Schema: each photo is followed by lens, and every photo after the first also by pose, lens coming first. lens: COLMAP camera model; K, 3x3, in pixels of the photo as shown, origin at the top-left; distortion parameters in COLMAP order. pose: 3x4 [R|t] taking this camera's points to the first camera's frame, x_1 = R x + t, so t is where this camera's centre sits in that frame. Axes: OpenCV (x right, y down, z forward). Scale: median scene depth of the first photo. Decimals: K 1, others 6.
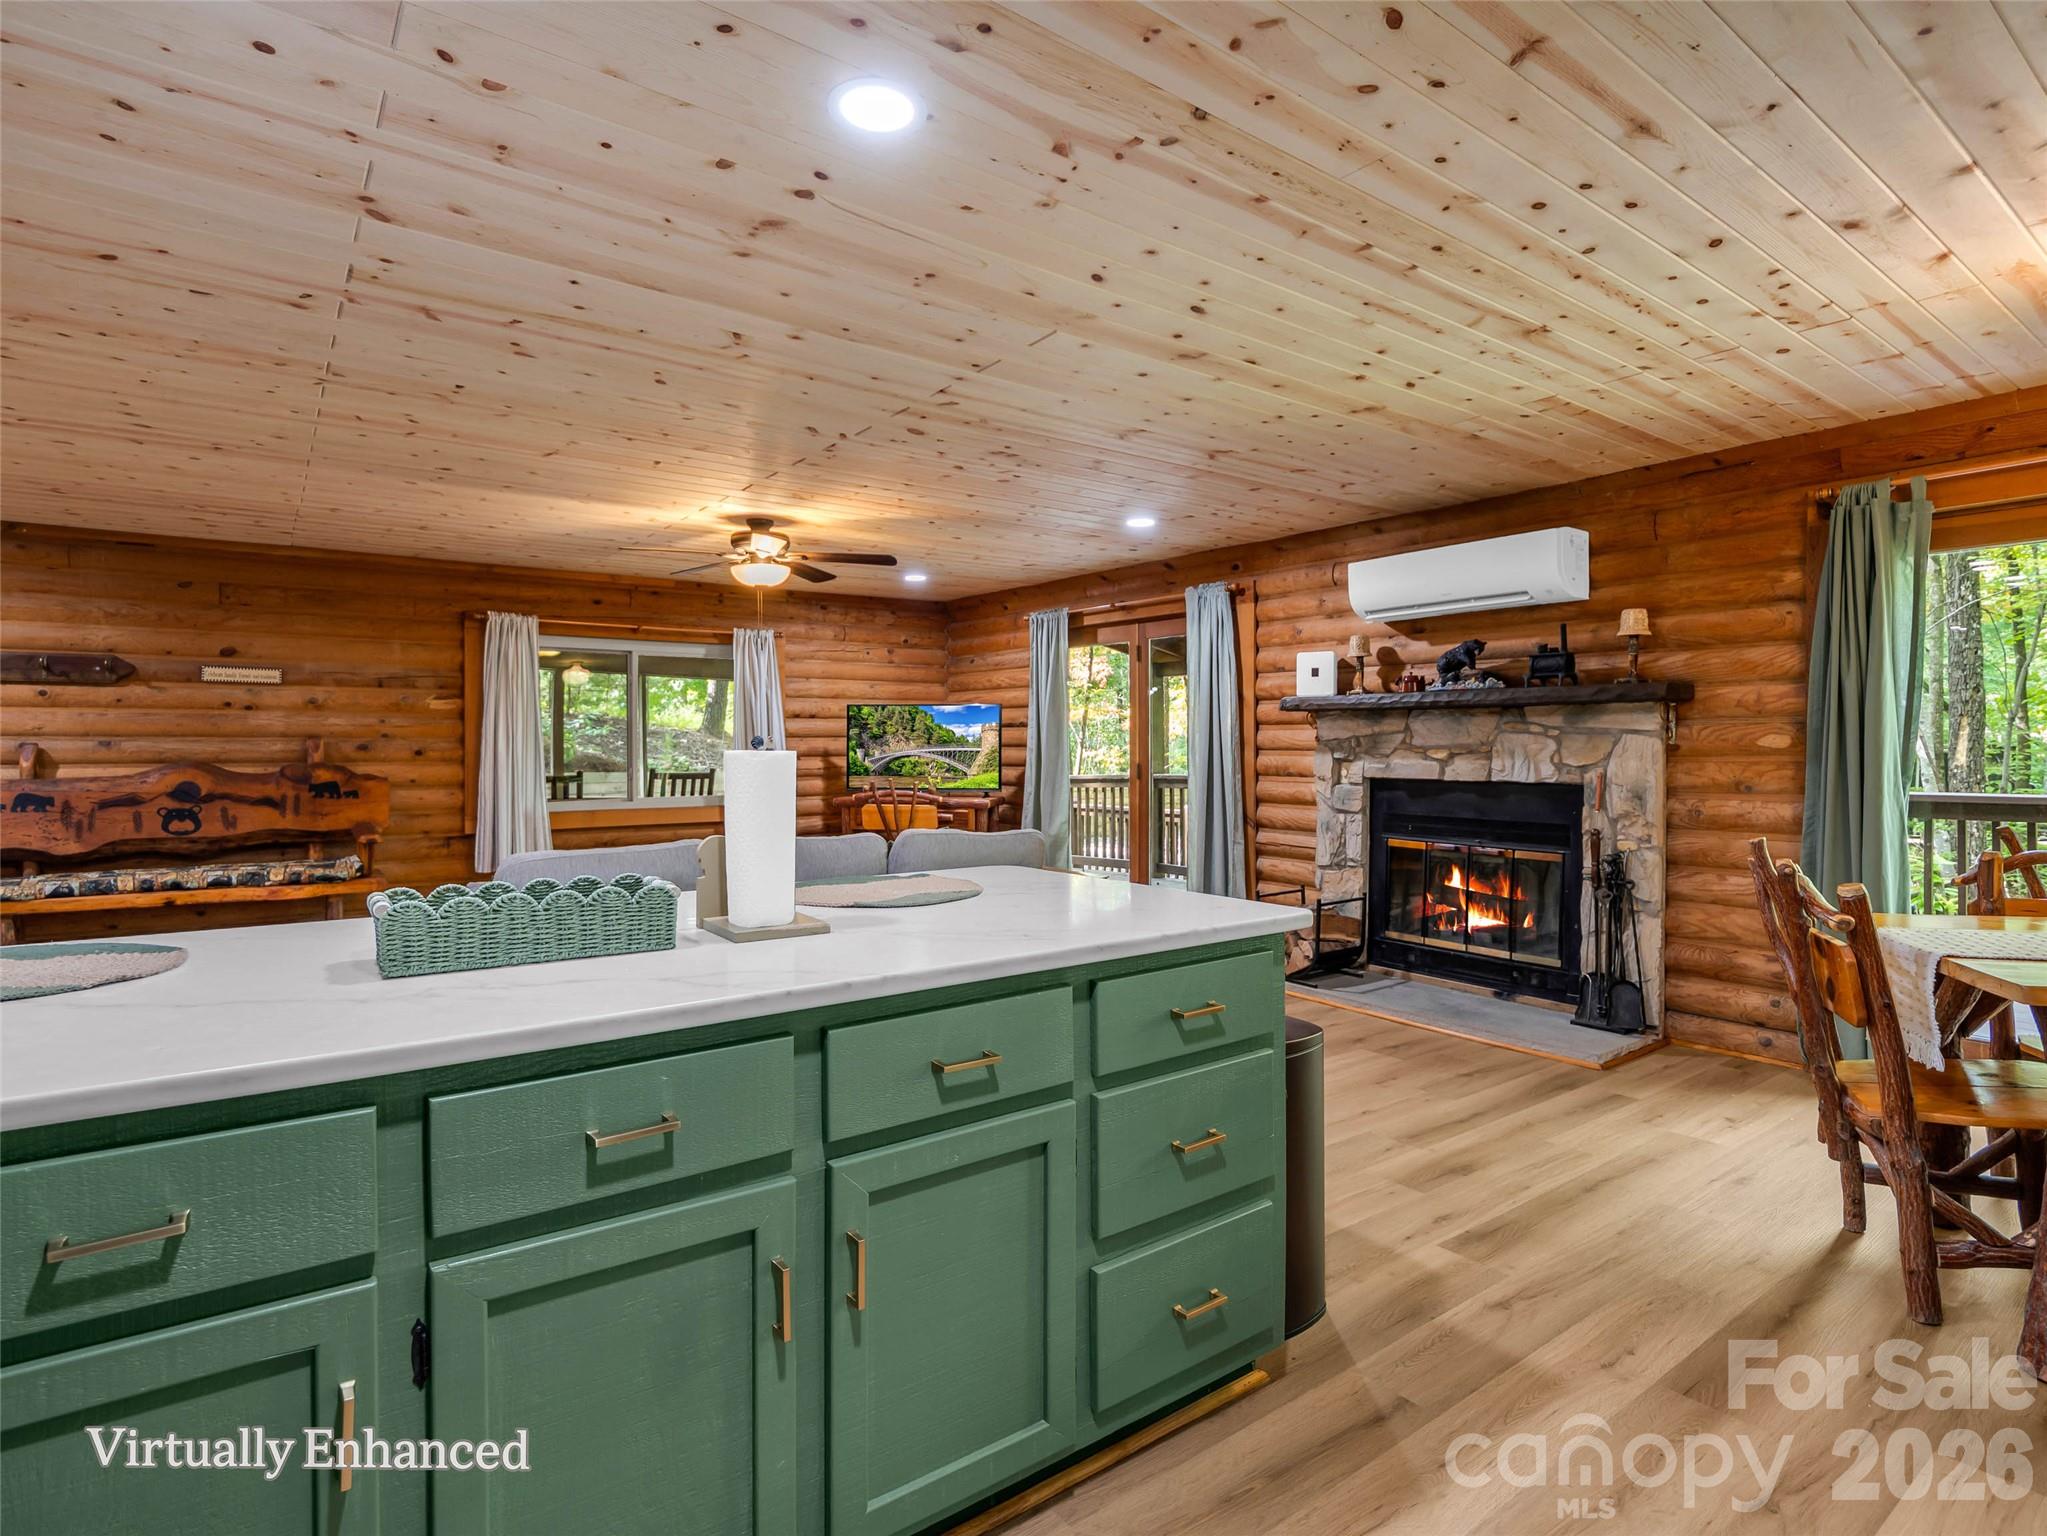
lens RADIAL K [[1051.3, 0, 934.2], [0, 1051.3, 747.4], [0, 0, 1]] dist [-0.000704, -0.007313]
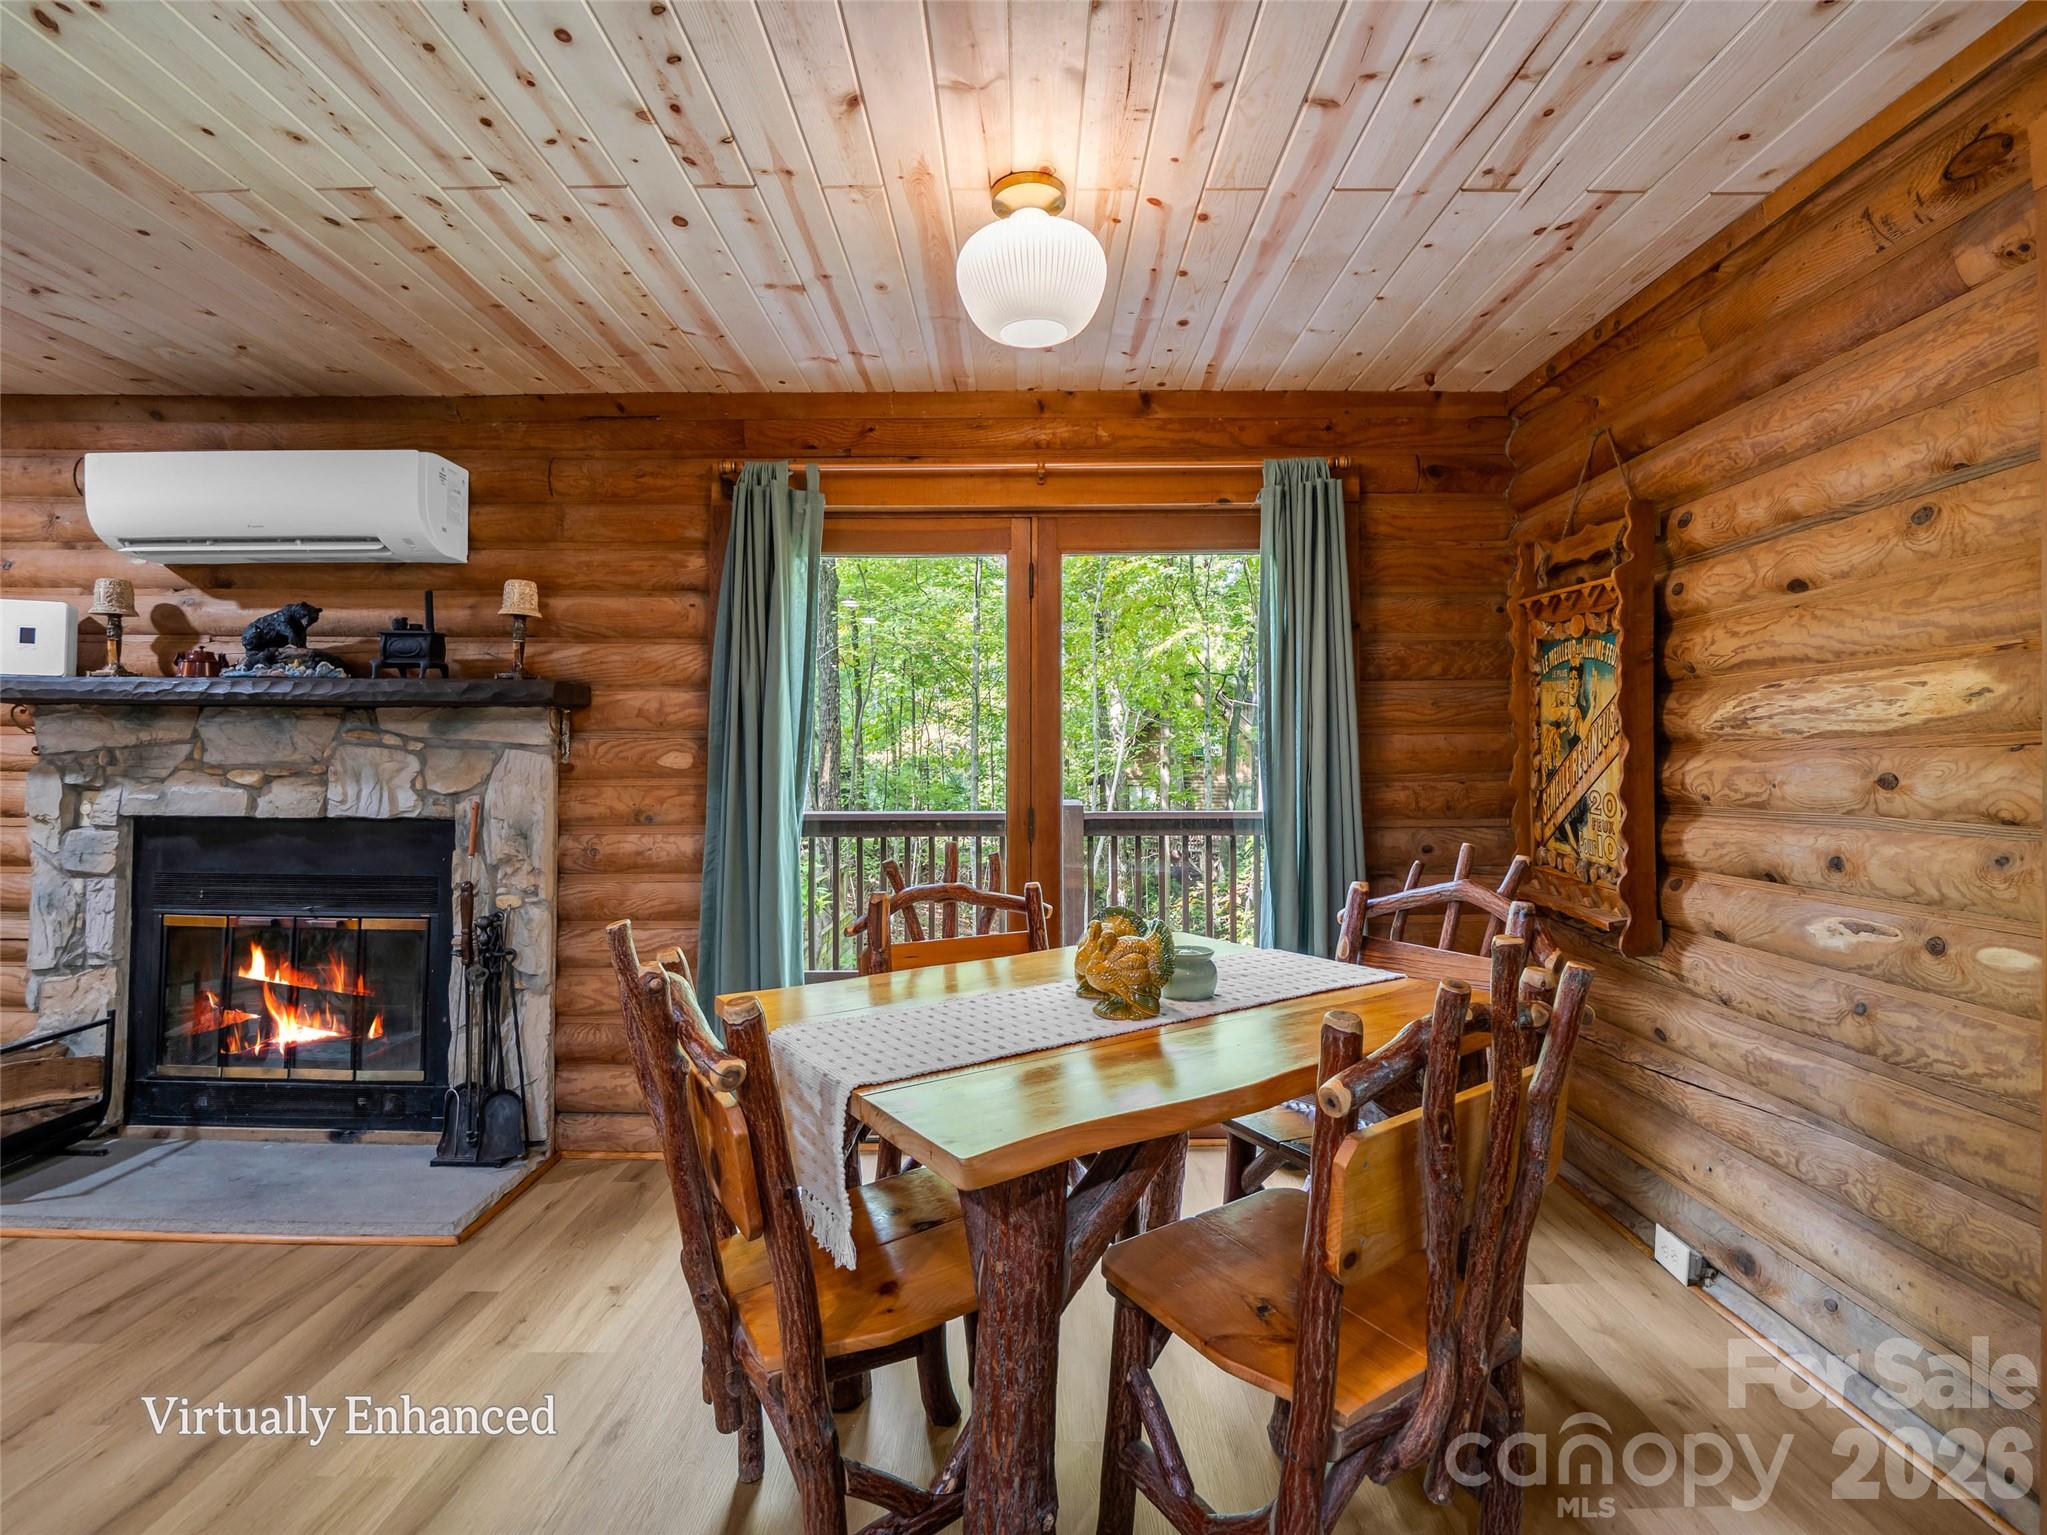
lens RADIAL K [[1048.9, 0, 1020.5], [0, 1048.9, 747.7], [0, 0, 1]] dist [-0.002826, -0.004186]
pose [[0.567481, 0.017077, 0.823209, 0.215327], [-0.001987, 0.999810, -0.019370, -0.000275], [-0.823384, 0.009356, 0.567407, 0.241226]]
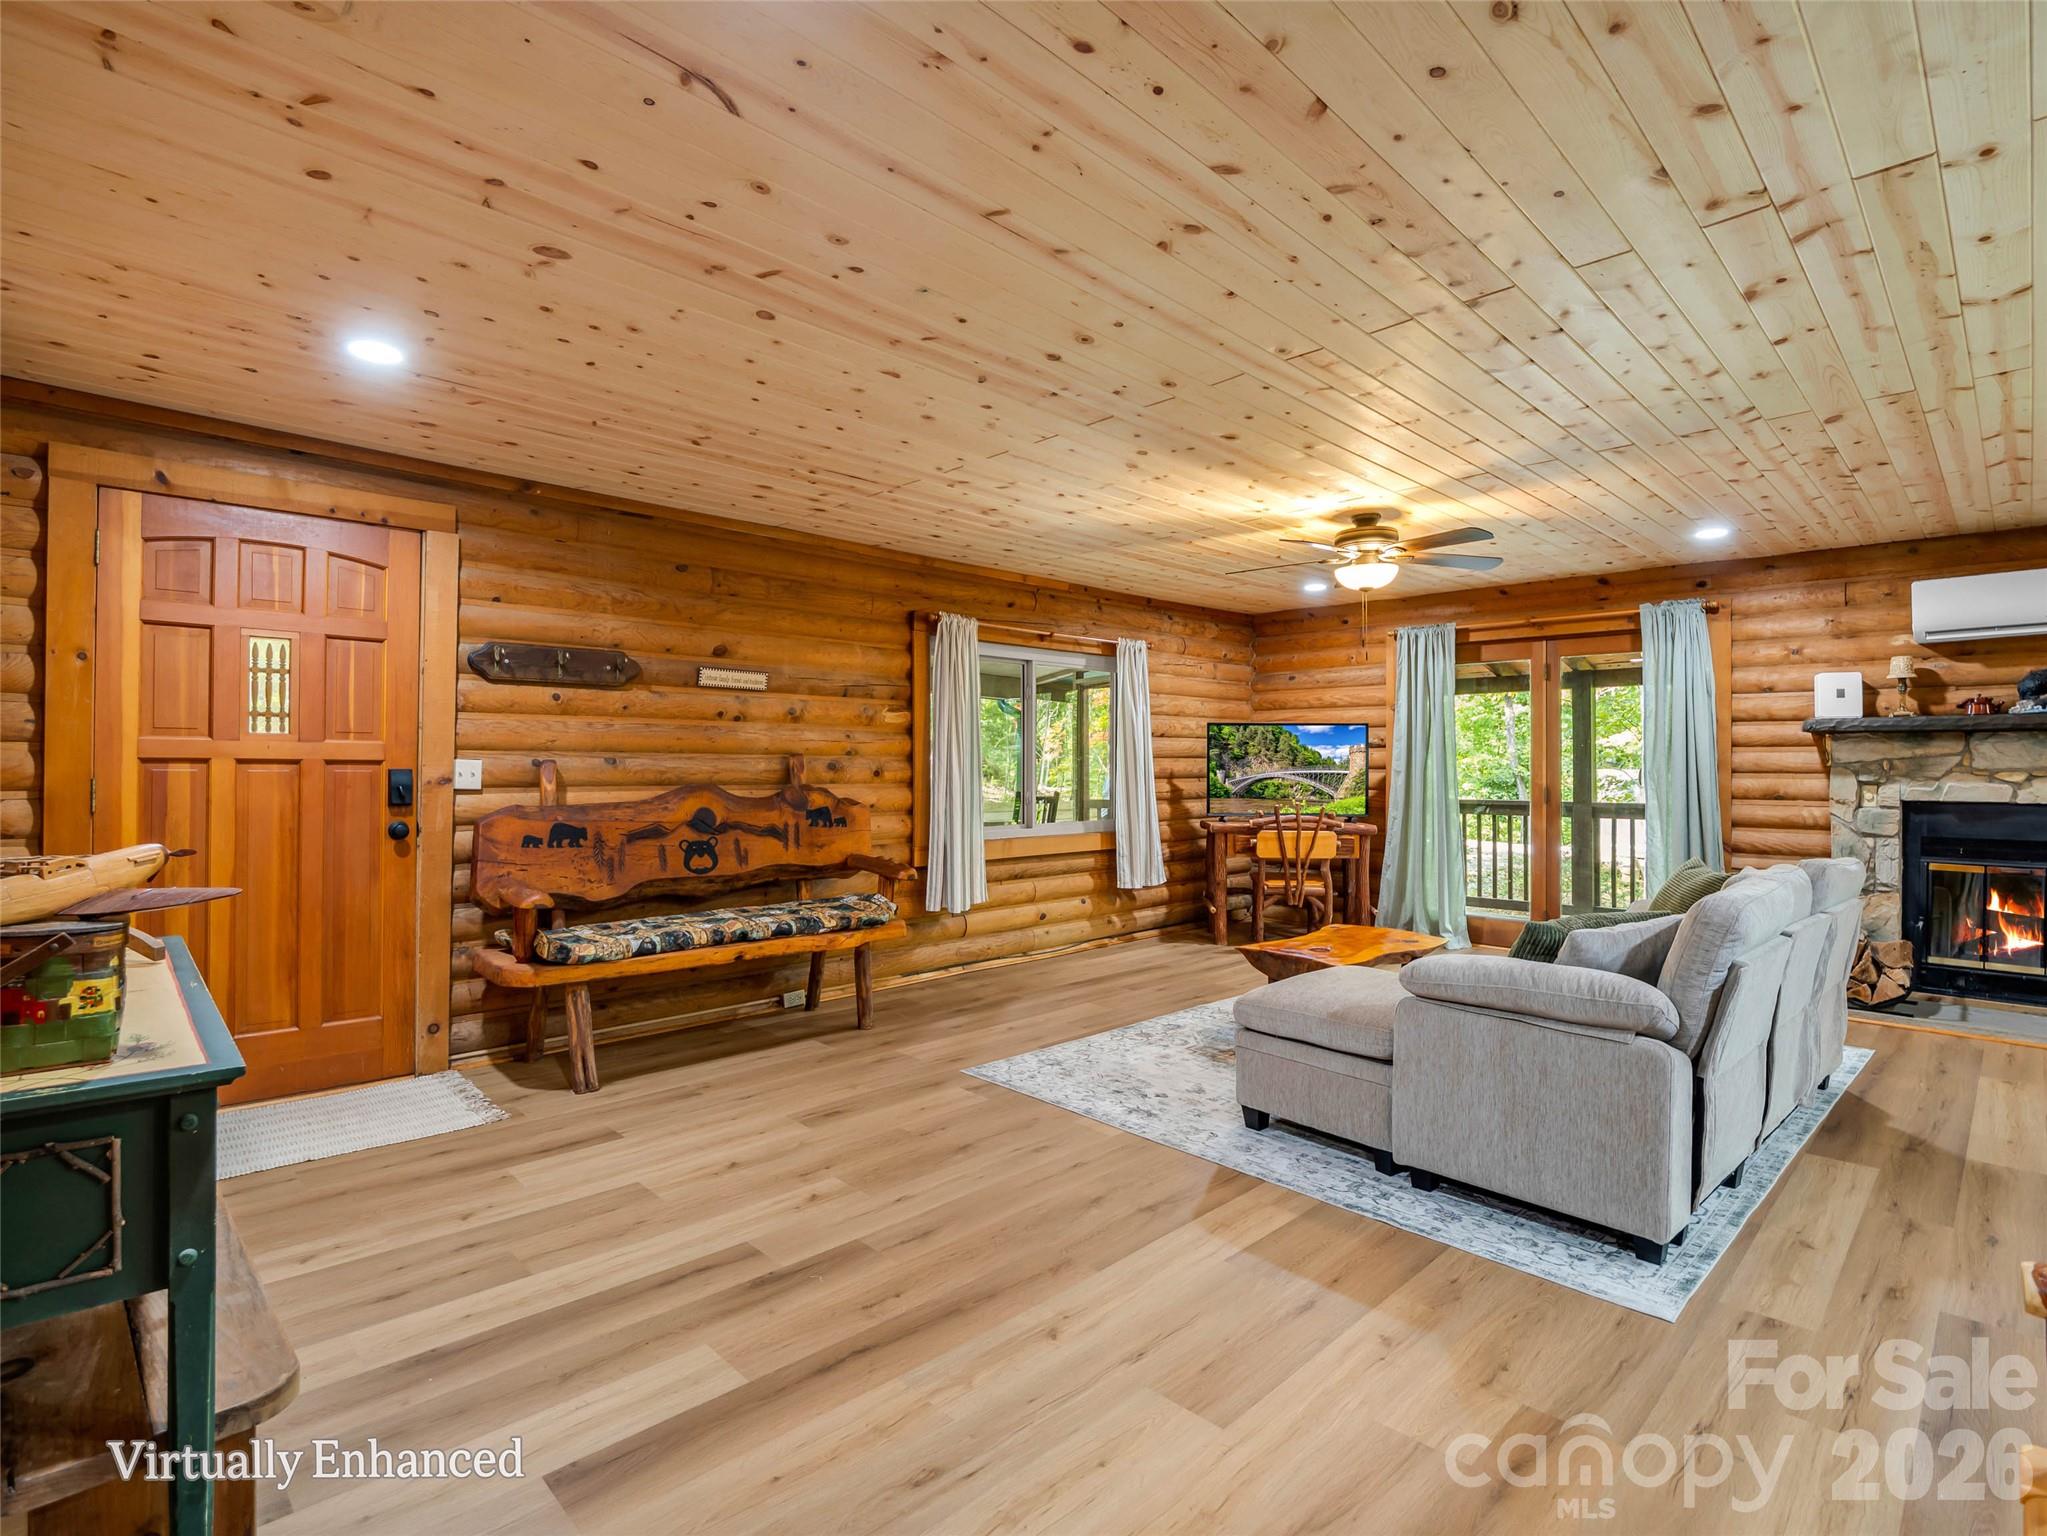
lens RADIAL K [[1048.9, 0, 963.9], [0, 1048.9, 766.0], [0, 0, 1]] dist [-0.002826, -0.004186]
pose [[0.988198, 0.003441, 0.153144, -0.647337], [-0.002796, 0.999986, -0.004425, 0.003010], [-0.153158, 0.003945, 0.988194, 0.160031]]
